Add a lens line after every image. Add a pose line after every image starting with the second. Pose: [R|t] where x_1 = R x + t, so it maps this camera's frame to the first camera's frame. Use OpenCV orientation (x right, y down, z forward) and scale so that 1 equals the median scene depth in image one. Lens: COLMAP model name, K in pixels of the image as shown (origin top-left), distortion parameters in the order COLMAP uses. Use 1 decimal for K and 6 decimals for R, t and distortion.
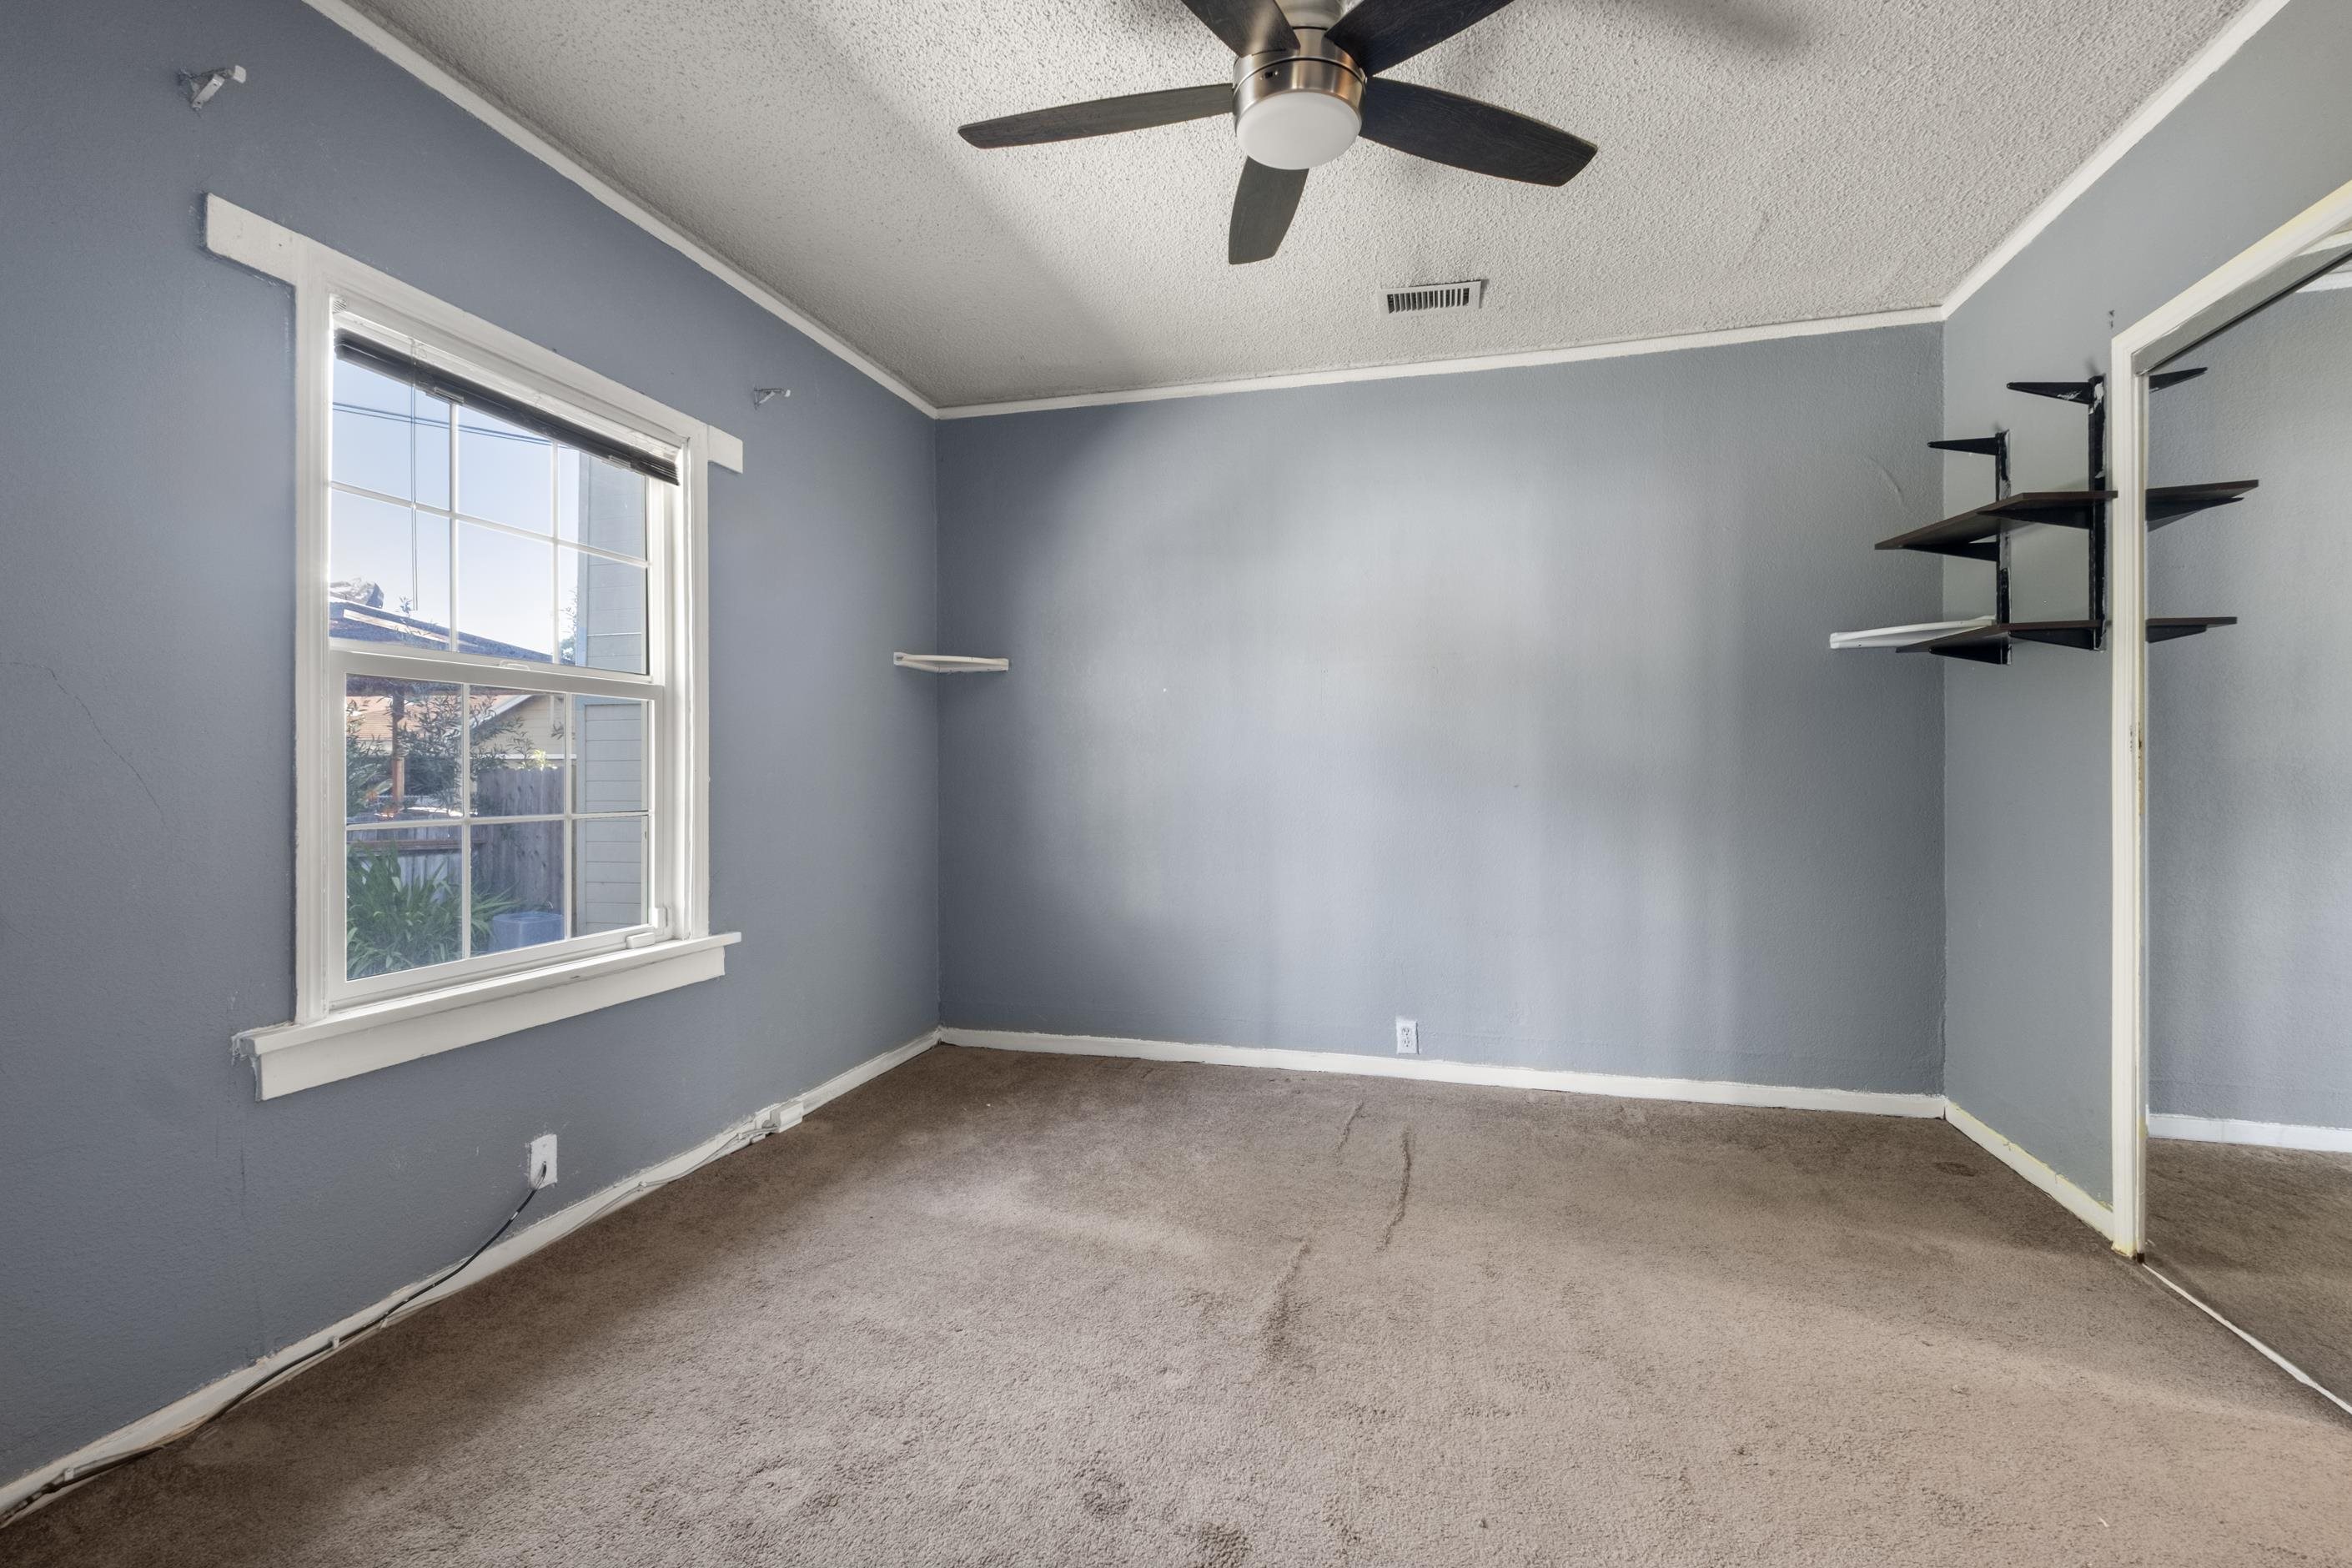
lens RADIAL K [[1025.1, 0, 1182.3], [0, 1025.1, 774.0], [0, 0, 1]] dist [-0.003715, -0.000771]
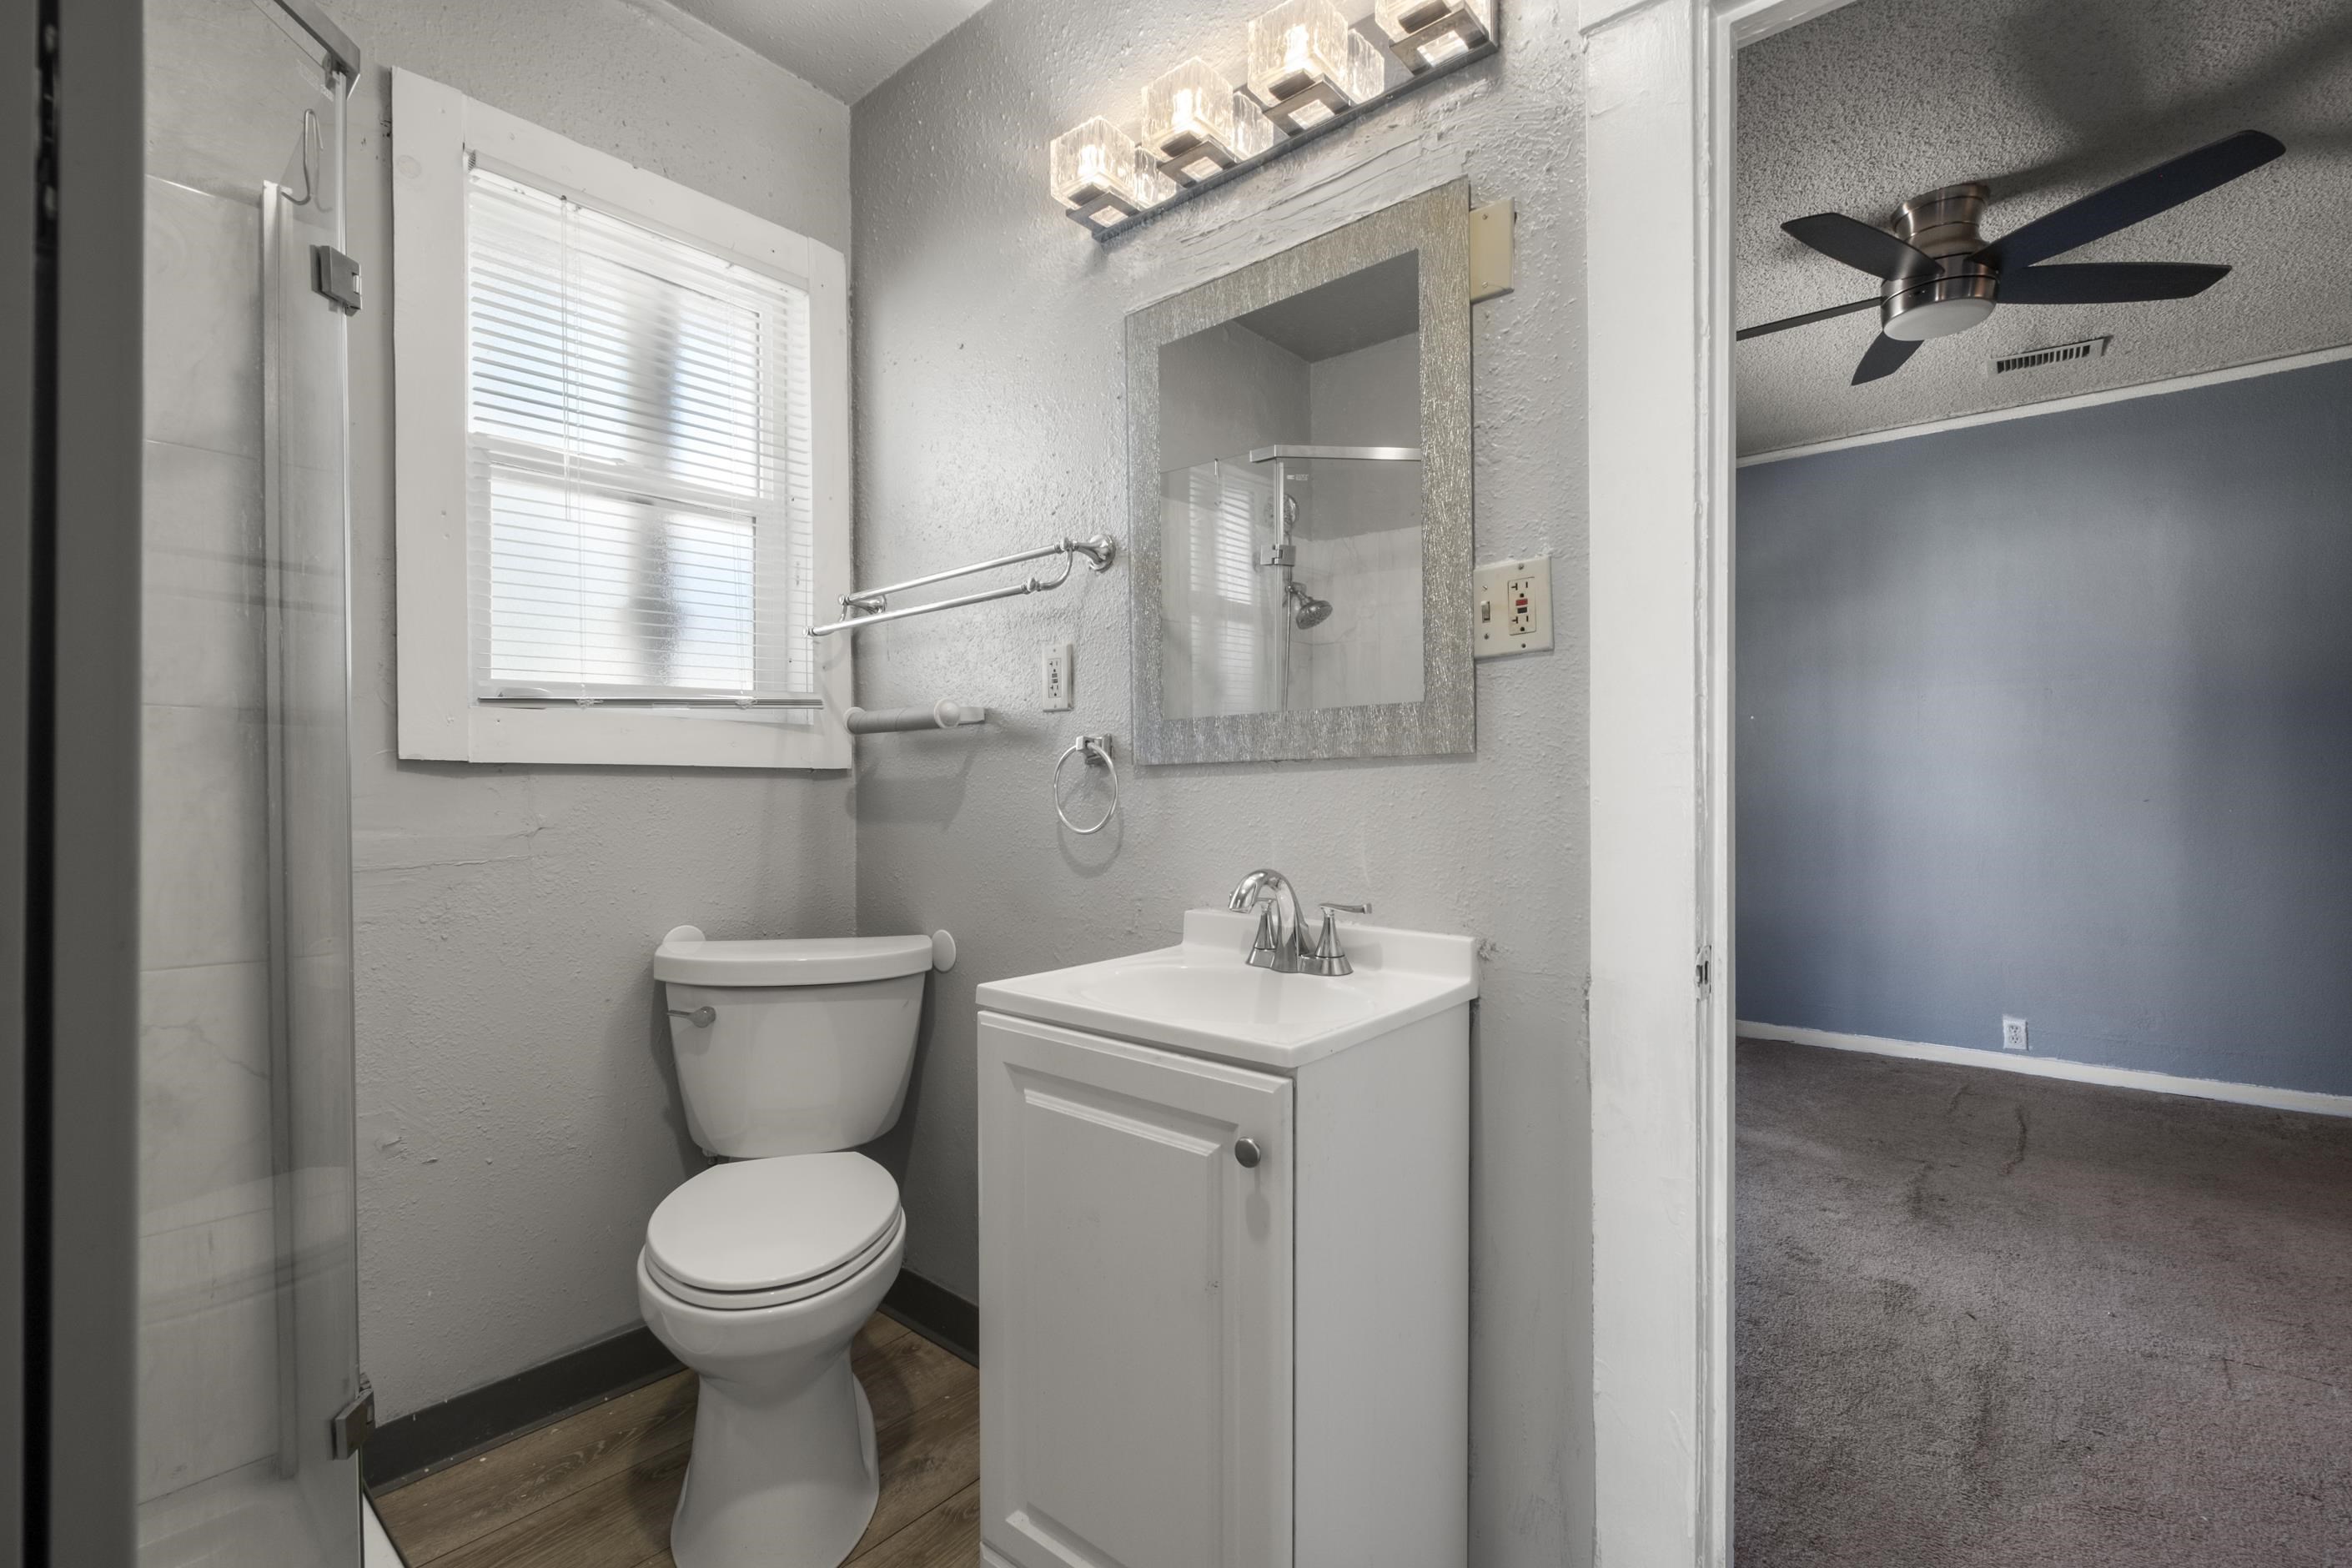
lens RADIAL K [[1047.0, 0, 1174.8], [0, 1047.0, 789.6], [0, 0, 1]] dist [-0.002618, -0.001128]
pose [[0.905599, -0.001026, -0.424134, -0.147970], [0.002305, 0.999994, 0.002502, -0.006300], [0.424129, -0.003243, 0.905596, -0.473351]]
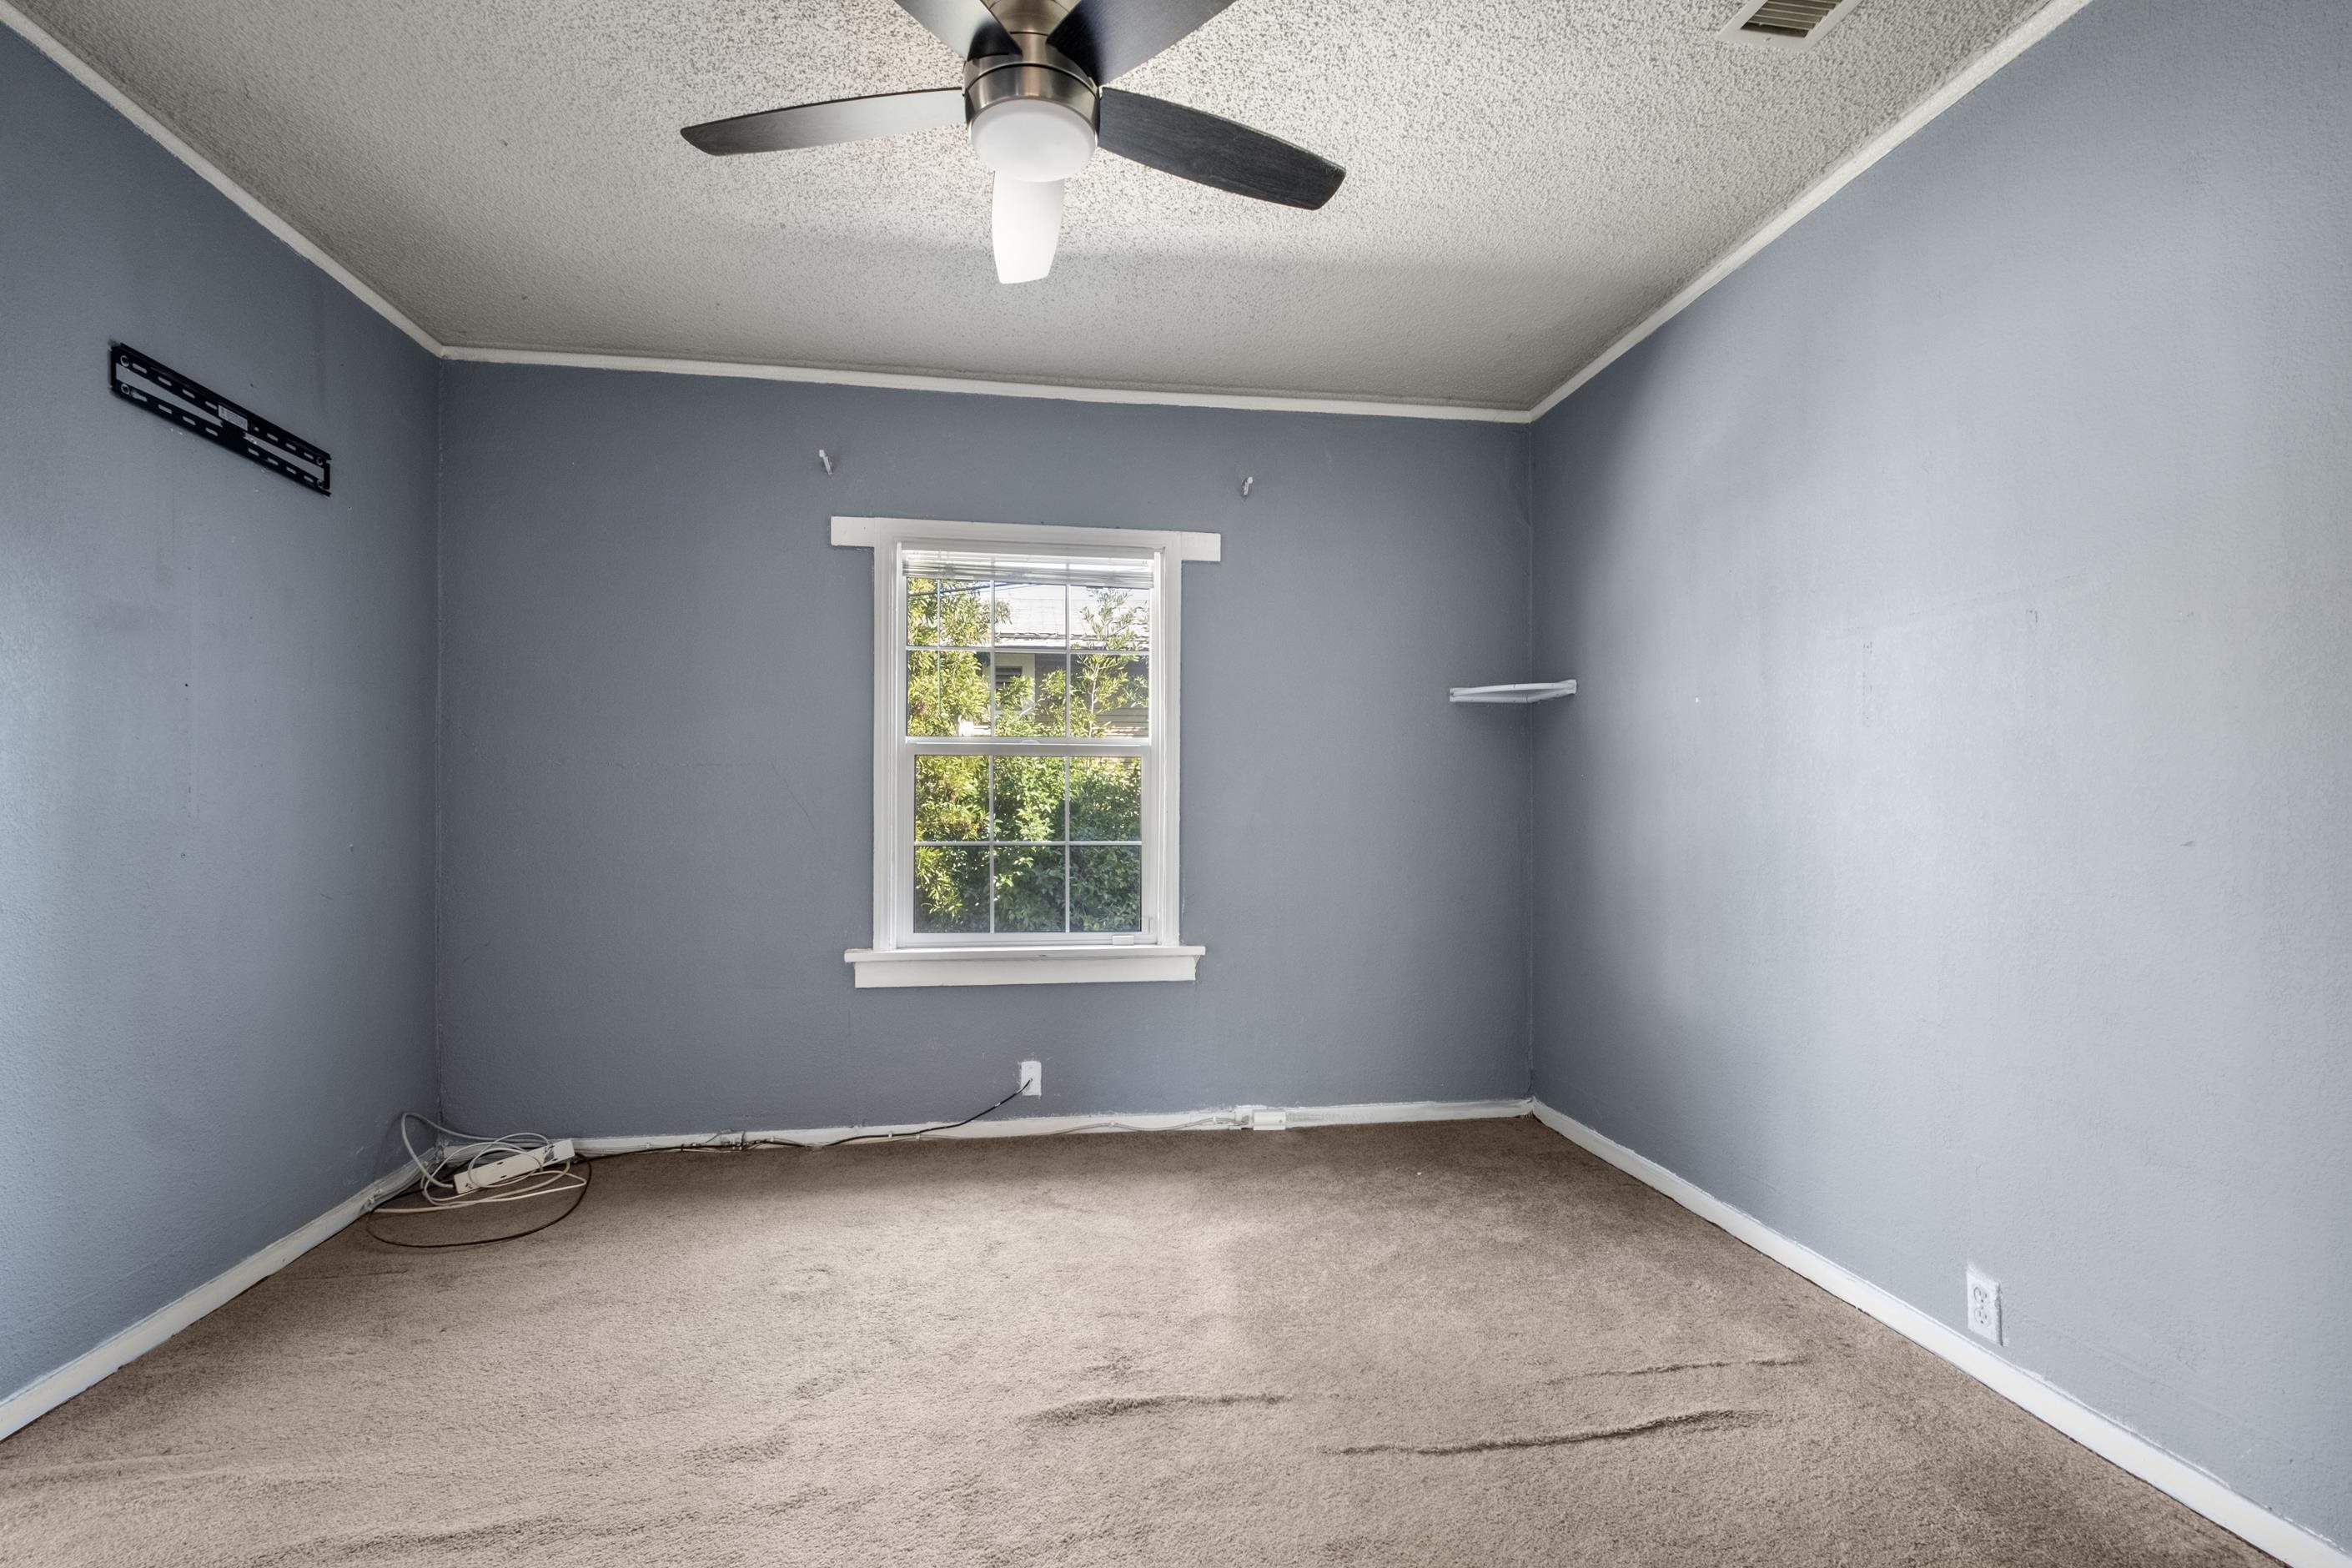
lens RADIAL K [[1081.3, 0, 1179.8], [0, 1081.3, 800.2], [0, 0, 1]] dist [0.002907, -0.000081]
pose [[0.389259, -0.009598, -0.921078, 0.752290], [-0.003958, 0.999919, -0.012092, -0.000927], [0.921120, 0.008352, 0.389190, 0.501048]]
